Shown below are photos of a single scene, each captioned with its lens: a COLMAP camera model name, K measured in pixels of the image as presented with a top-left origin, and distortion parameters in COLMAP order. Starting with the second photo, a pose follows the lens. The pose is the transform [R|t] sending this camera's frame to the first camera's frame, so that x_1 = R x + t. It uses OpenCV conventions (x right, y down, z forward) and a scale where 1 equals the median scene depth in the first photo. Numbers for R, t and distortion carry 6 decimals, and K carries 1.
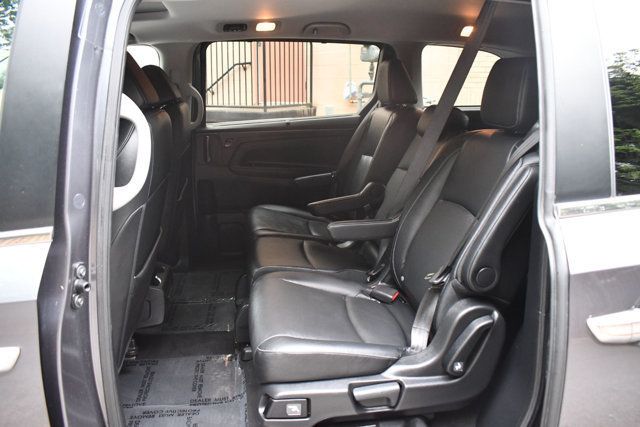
lens RADIAL K [[492.5, 0, 320.0], [0, 492.5, 213.5], [0, 0, 1]] dist [-0.085488, -0.004825]
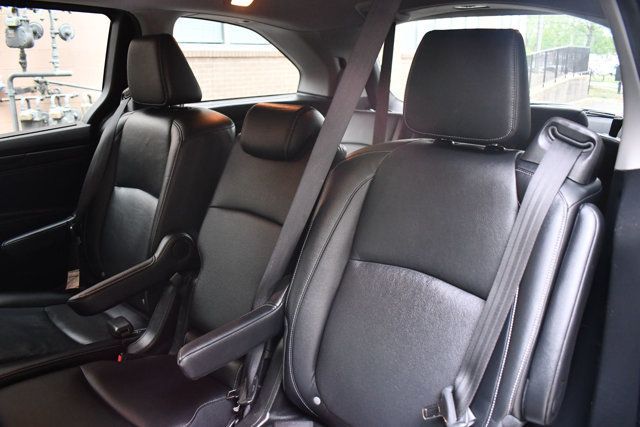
lens RADIAL K [[492.5, 0, 320.0], [0, 492.5, 213.5], [0, 0, 1]] dist [-0.085488, -0.004825]
pose [[0.772976, -0.193263, 0.604282, -0.096599], [0.175113, 0.980465, 0.089576, -0.097043], [-0.609789, 0.036578, 0.791719, 0.347304]]
